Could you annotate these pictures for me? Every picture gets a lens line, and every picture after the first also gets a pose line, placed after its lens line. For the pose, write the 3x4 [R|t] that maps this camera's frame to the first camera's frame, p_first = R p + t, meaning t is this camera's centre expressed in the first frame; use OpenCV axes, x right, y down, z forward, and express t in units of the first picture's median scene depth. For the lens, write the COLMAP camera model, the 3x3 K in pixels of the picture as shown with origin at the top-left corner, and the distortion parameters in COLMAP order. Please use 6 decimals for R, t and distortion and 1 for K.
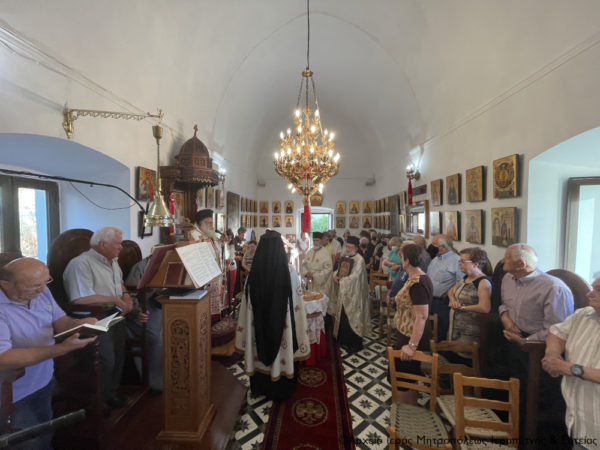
lens RADIAL K [[240.0, 0, 296.7], [0, 240.0, 227.1], [0, 0, 1]] dist [0.002094, 0.001505]
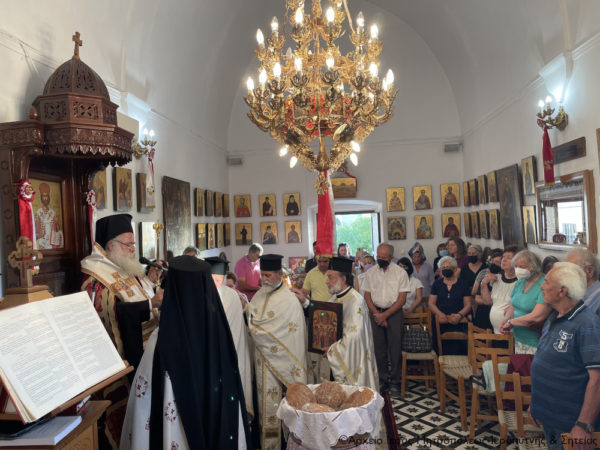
lens RADIAL K [[446.6, 0, 298.9], [0, 446.6, 228.1], [0, 0, 1]] dist [0.056865, -0.066390]
pose [[0.998539, -0.047143, -0.026424, 0.009999], [0.046321, 0.998448, -0.030908, -0.002861], [0.027840, 0.029639, 0.999173, 0.125710]]
